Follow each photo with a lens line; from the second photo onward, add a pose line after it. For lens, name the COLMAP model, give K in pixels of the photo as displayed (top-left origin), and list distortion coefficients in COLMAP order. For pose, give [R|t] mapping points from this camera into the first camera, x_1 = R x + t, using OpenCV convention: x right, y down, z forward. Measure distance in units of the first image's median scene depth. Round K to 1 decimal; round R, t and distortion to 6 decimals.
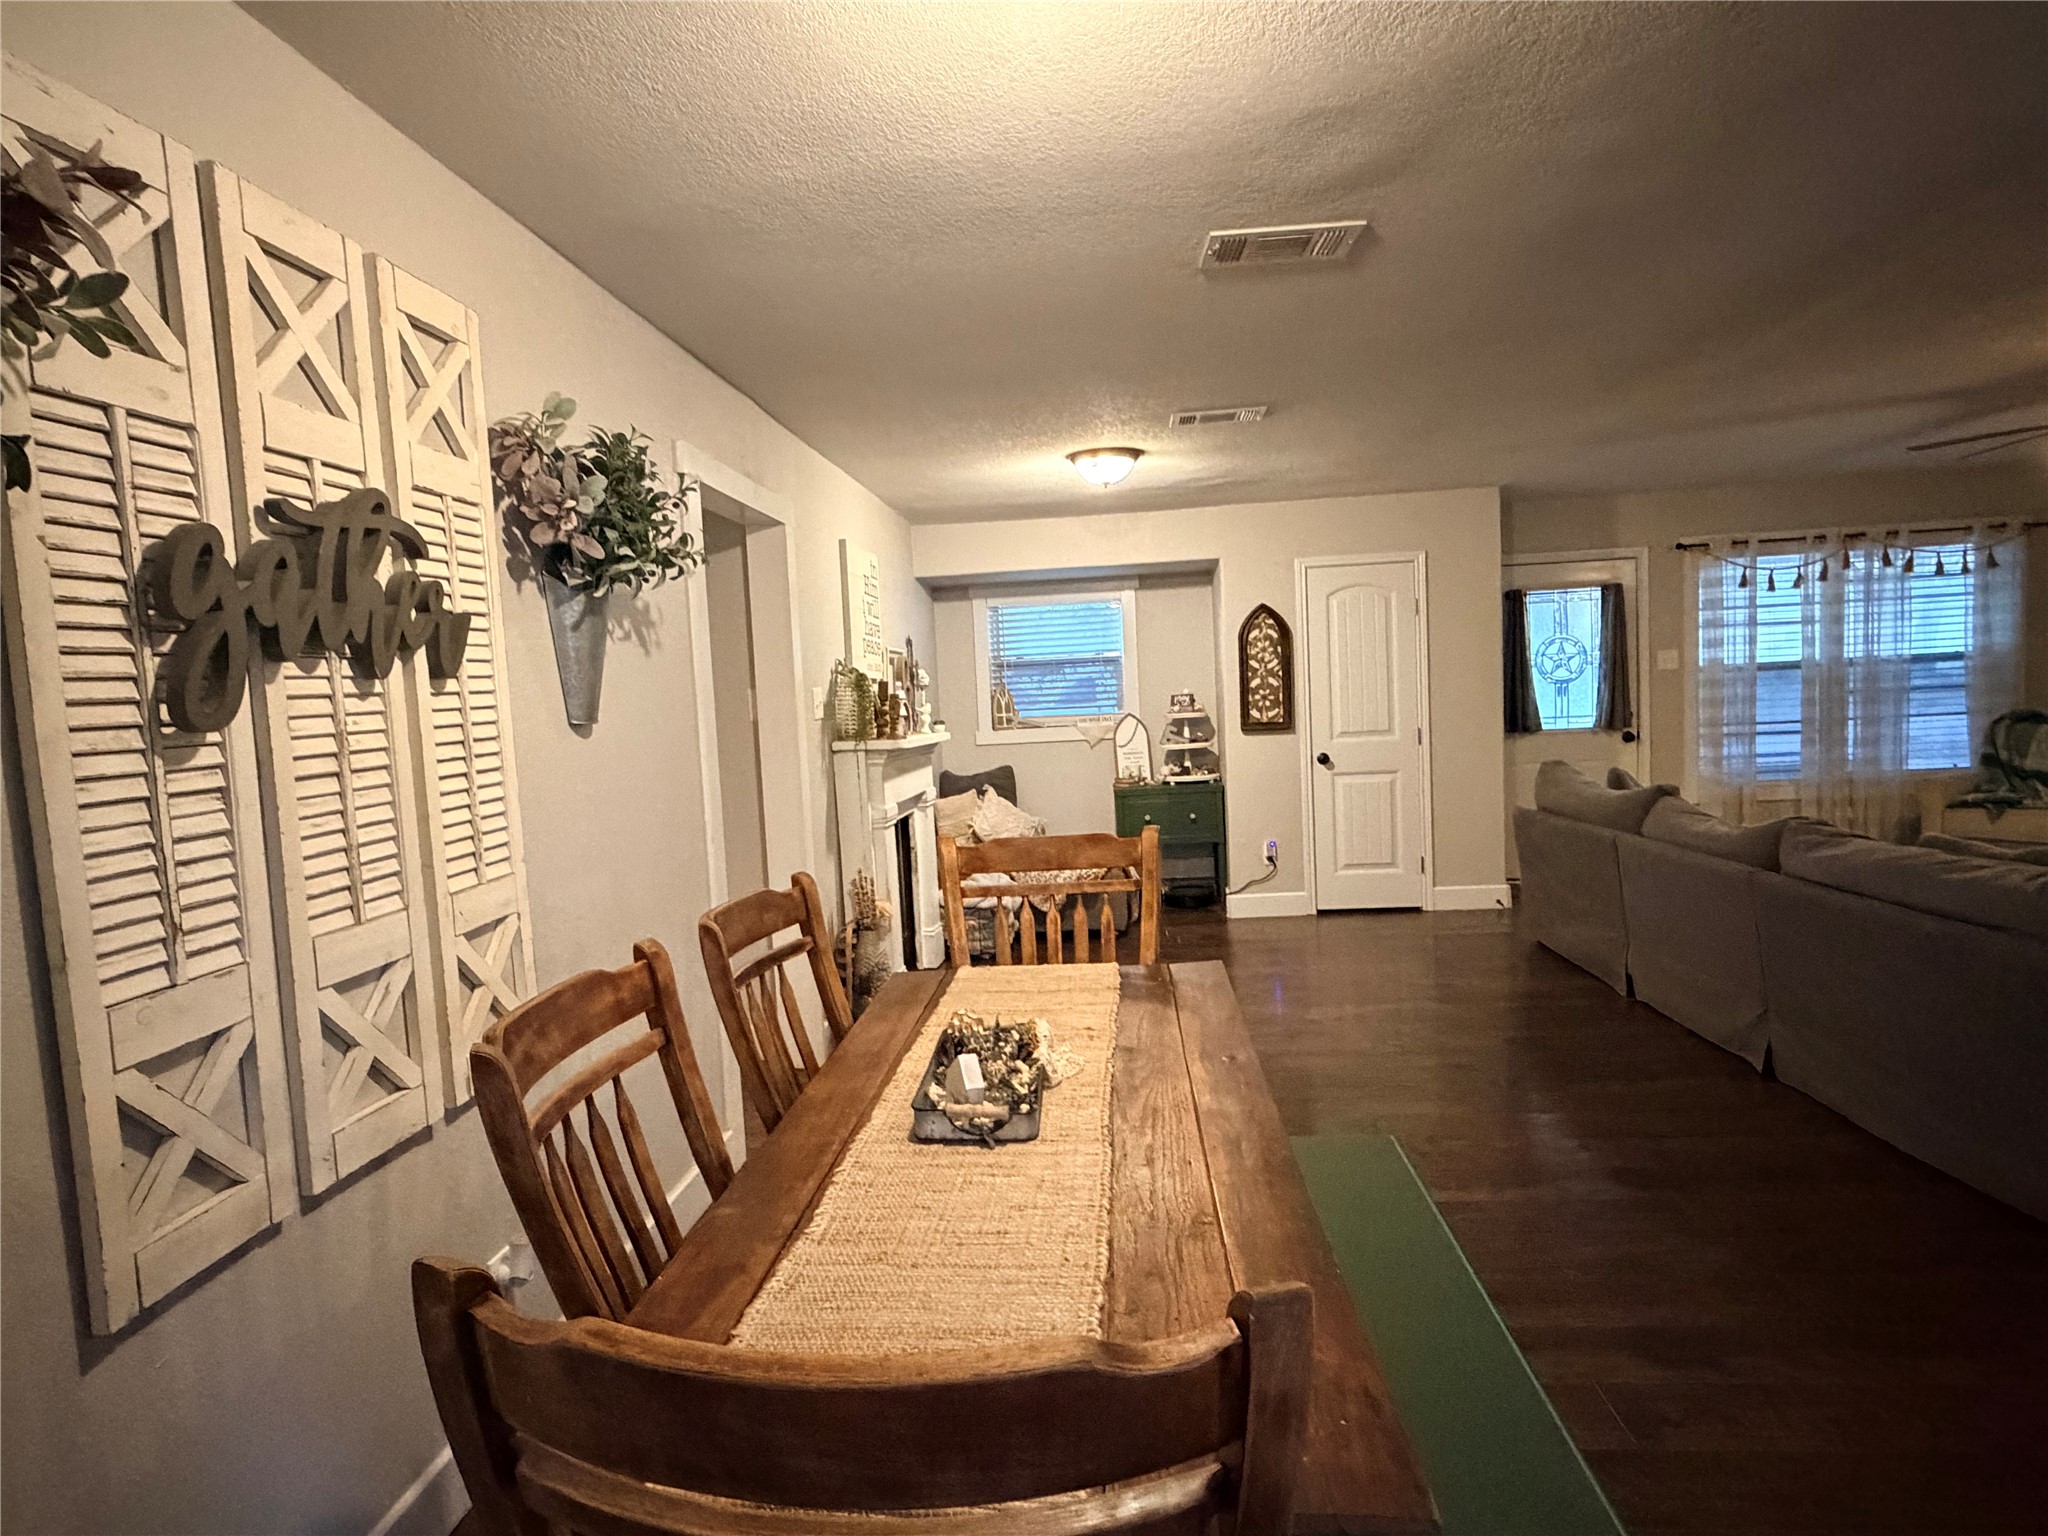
lens RADIAL K [[1110.1, 0, 1017.8], [0, 1110.1, 769.1], [0, 0, 1]] dist [-0.000799, -0.000674]
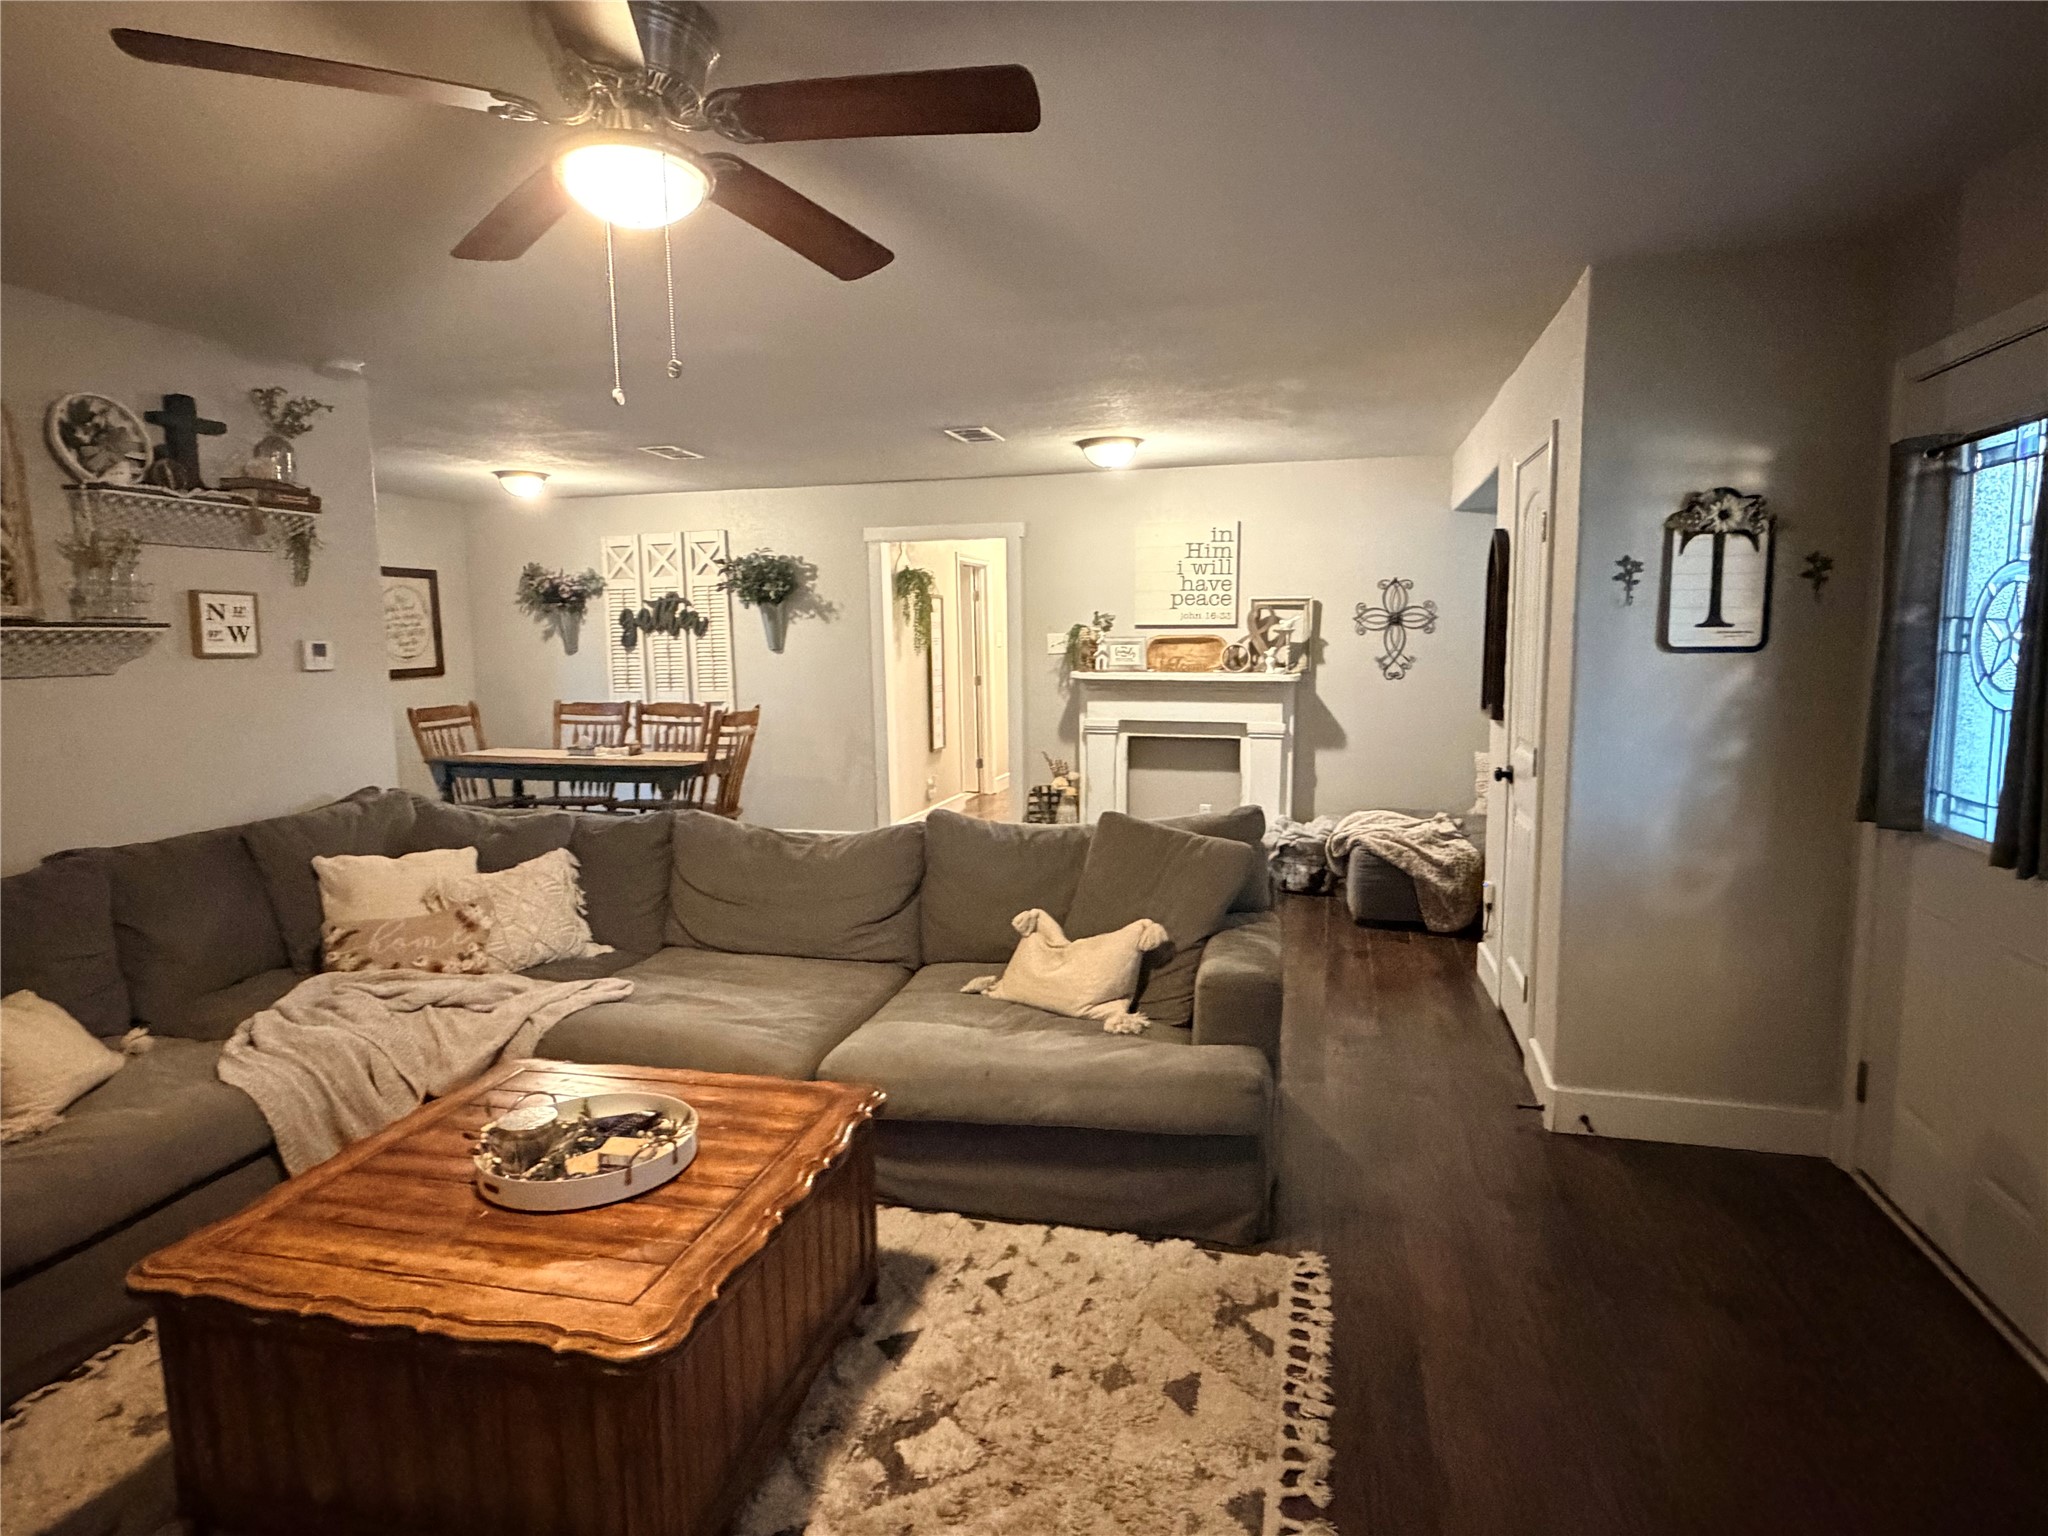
lens RADIAL K [[1110.1, 0, 1019.4], [0, 1110.1, 767.4], [0, 0, 1]] dist [-0.000799, -0.000674]
pose [[-0.173739, 0.170256, -0.969963, 0.912637], [-0.047204, 0.982370, 0.180889, -0.111461], [0.983660, 0.077213, -0.162639, 0.804391]]
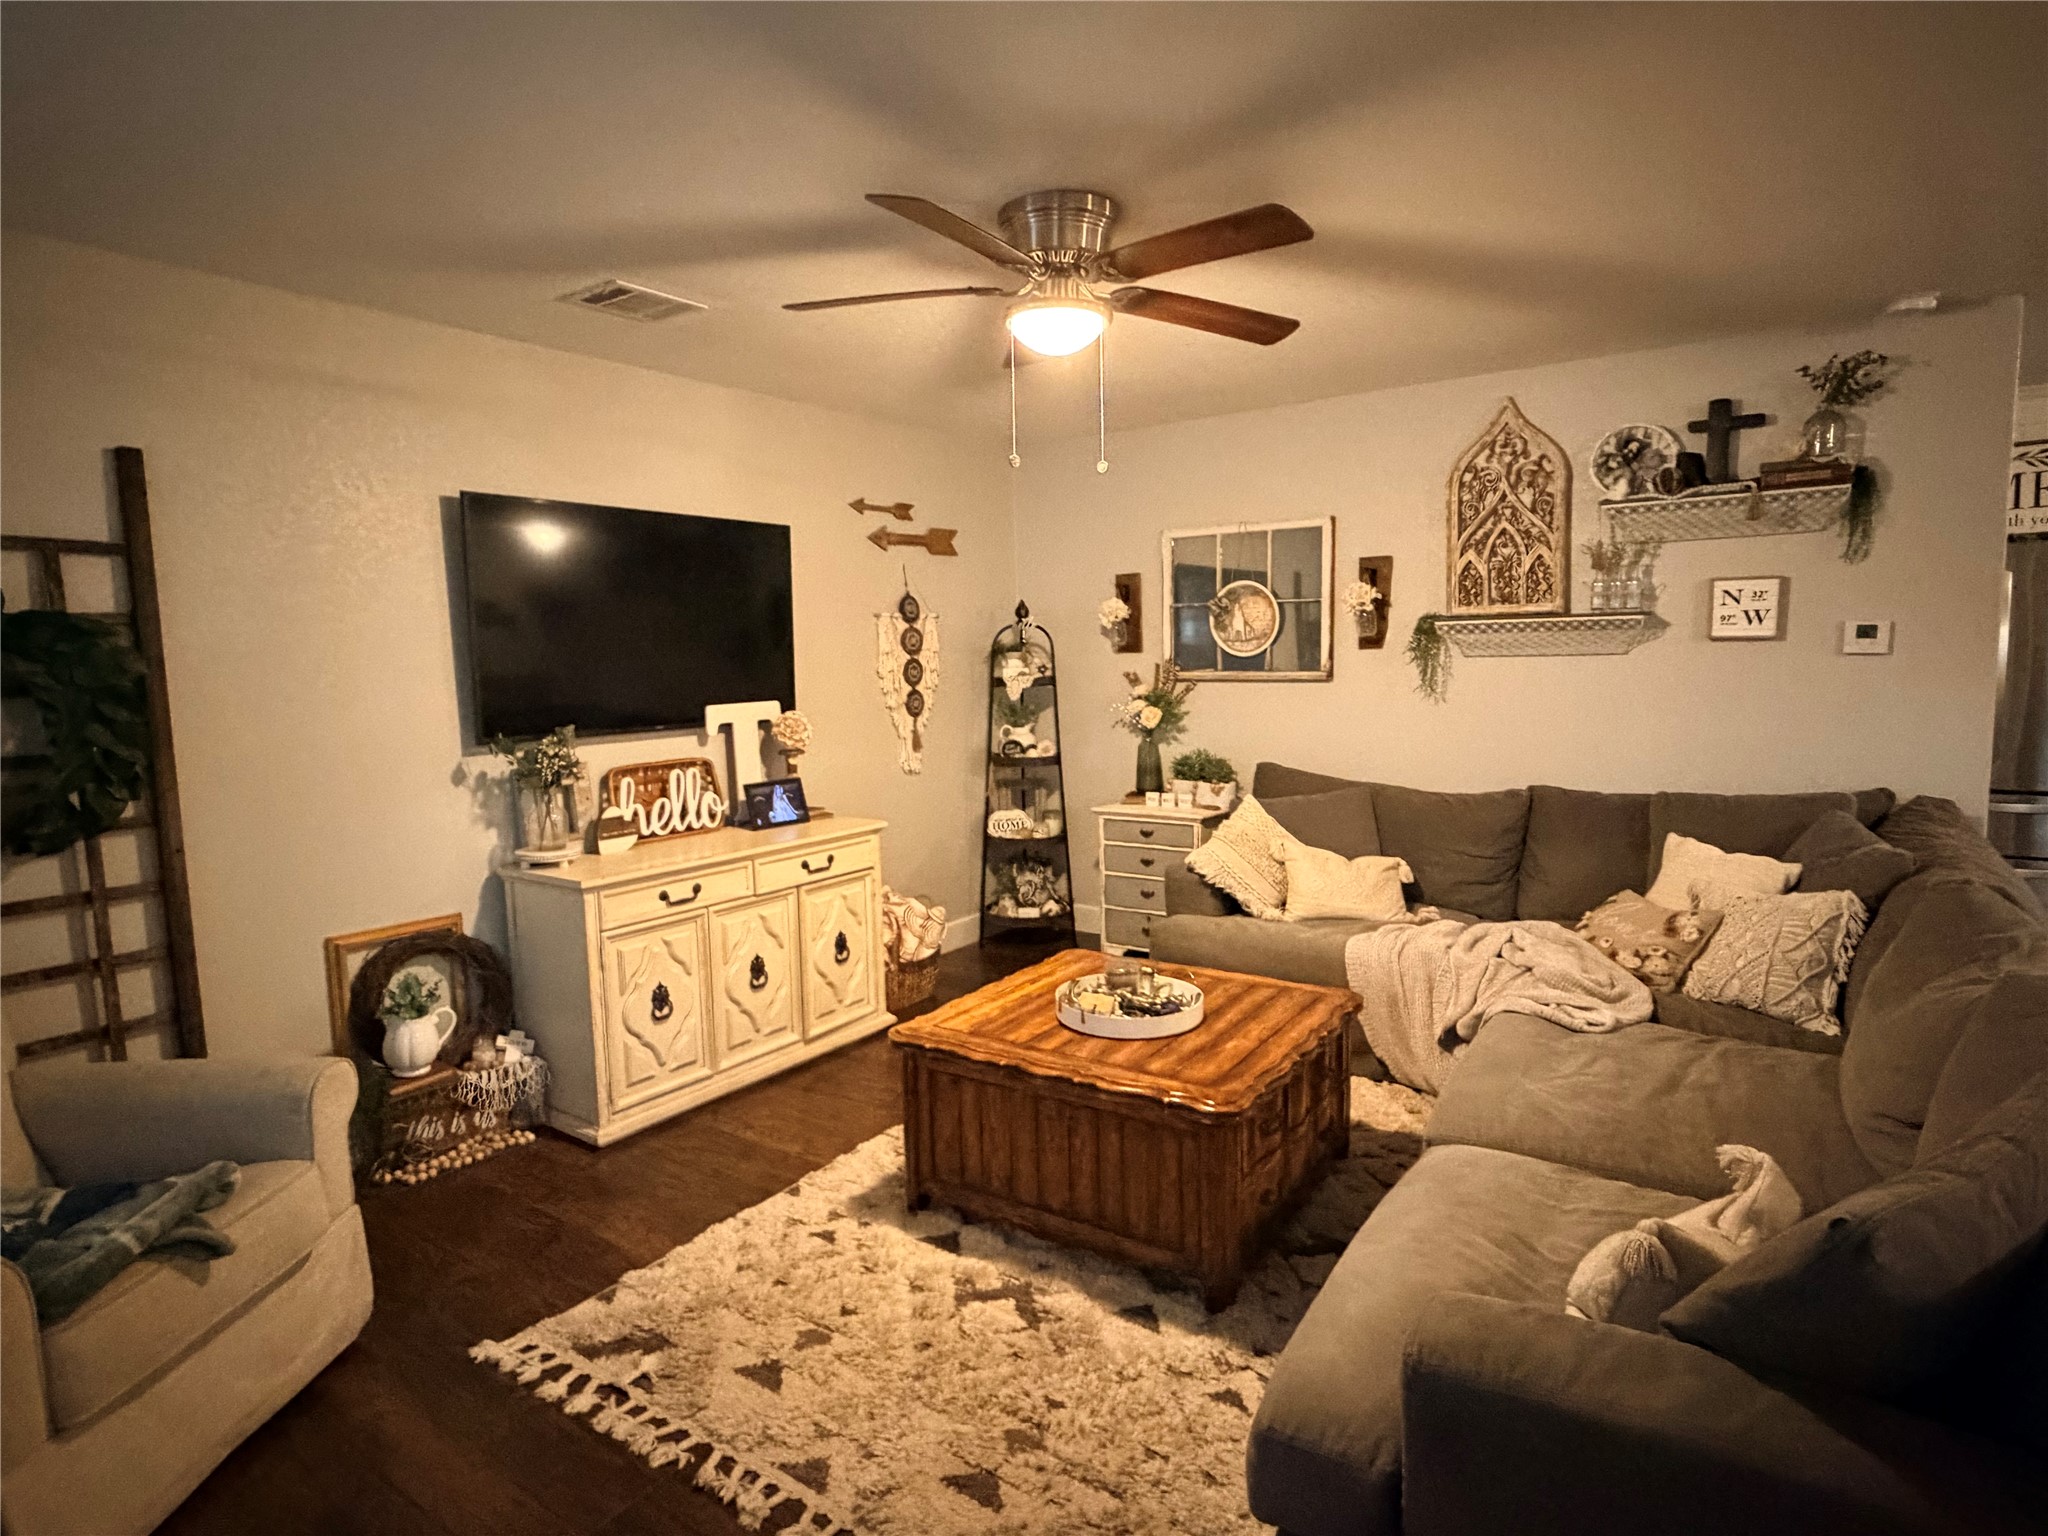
lens RADIAL K [[1110.1, 0, 1011.4], [0, 1110.1, 774.0], [0, 0, 1]] dist [-0.000799, -0.000674]
pose [[-0.858773, 0.017909, 0.512044, 0.472551], [0.105682, 0.984090, 0.142825, -0.101216], [-0.501339, 0.176768, -0.847002, 1.016608]]
